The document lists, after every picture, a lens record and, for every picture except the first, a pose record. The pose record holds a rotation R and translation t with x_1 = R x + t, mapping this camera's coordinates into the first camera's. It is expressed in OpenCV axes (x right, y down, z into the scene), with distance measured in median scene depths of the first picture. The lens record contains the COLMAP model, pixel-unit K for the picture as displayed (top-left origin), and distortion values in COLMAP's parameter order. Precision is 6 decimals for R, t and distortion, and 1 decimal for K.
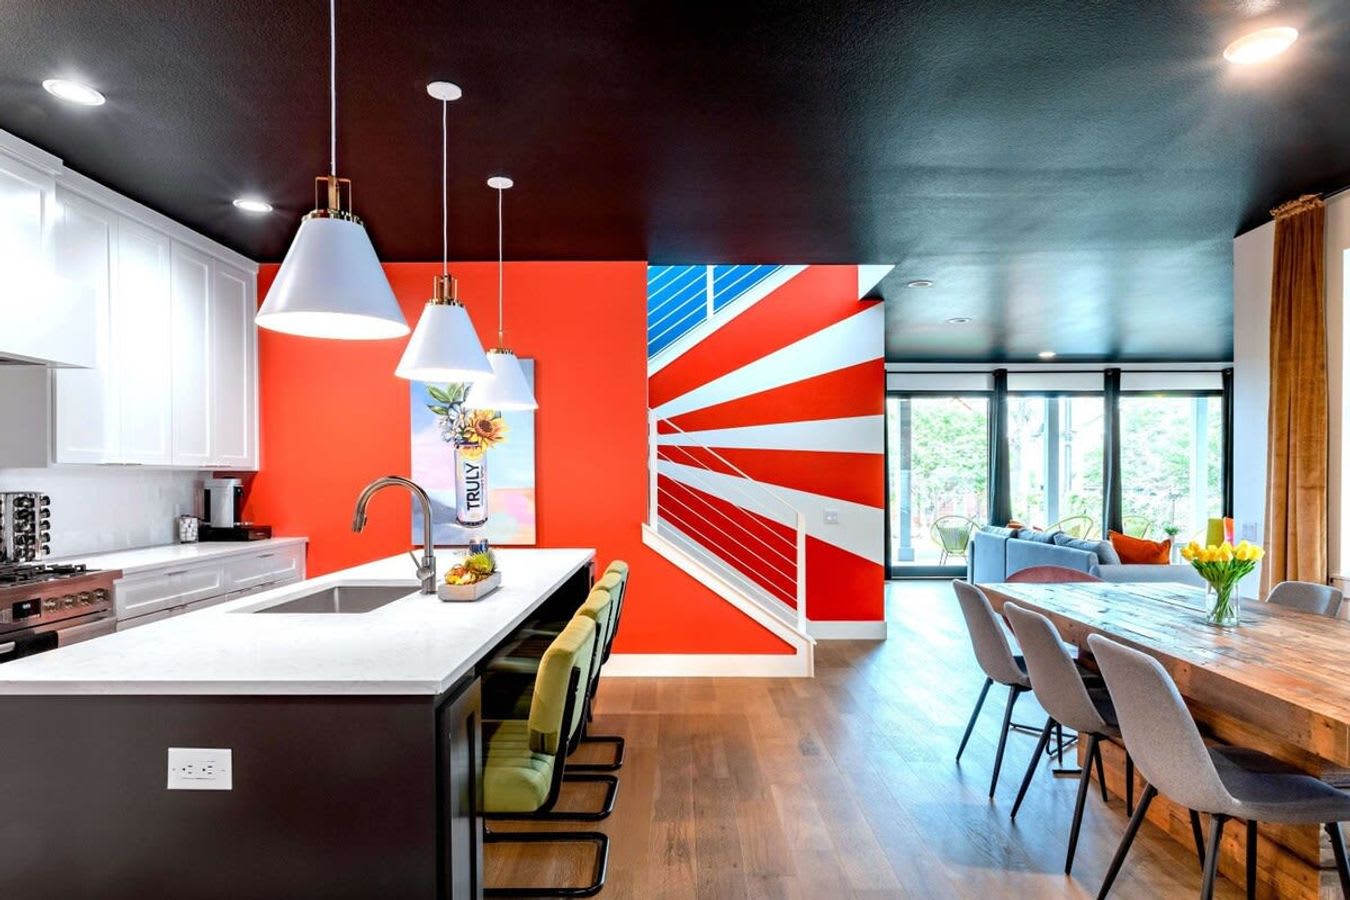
lens RADIAL K [[793.7, 0, 667.7], [0, 793.7, 452.7], [0, 0, 1]] dist [-0.002709, 0.001208]
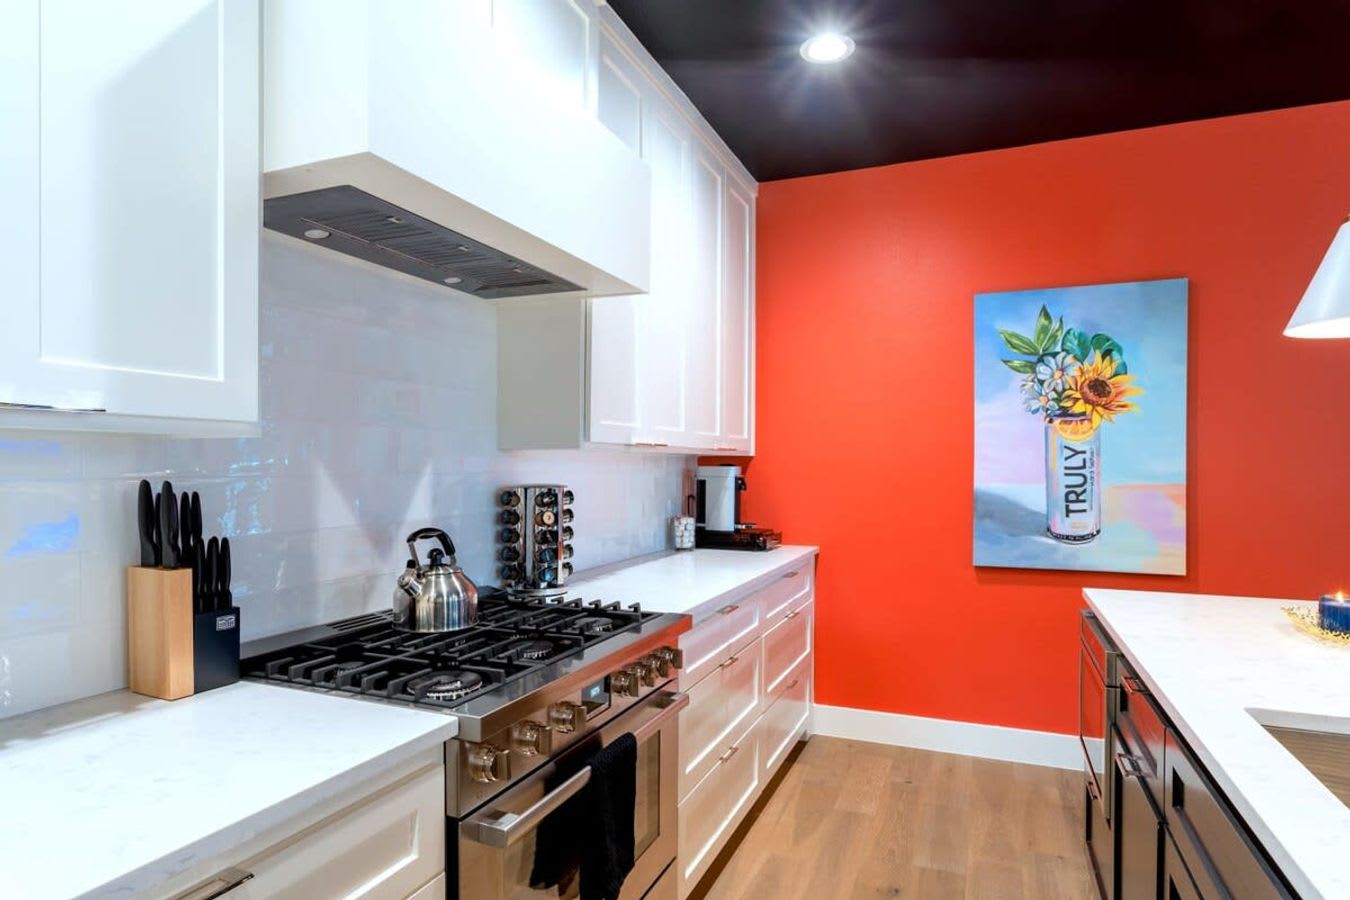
lens RADIAL K [[757.1, 0, 677.3], [0, 757.1, 425.4], [0, 0, 1]] dist [-0.001435, 0.000096]
pose [[0.930674, -0.012499, -0.365637, -0.324853], [0.004298, 0.999721, -0.023236, 0.009799], [0.365825, 0.020054, 0.930468, 0.301116]]
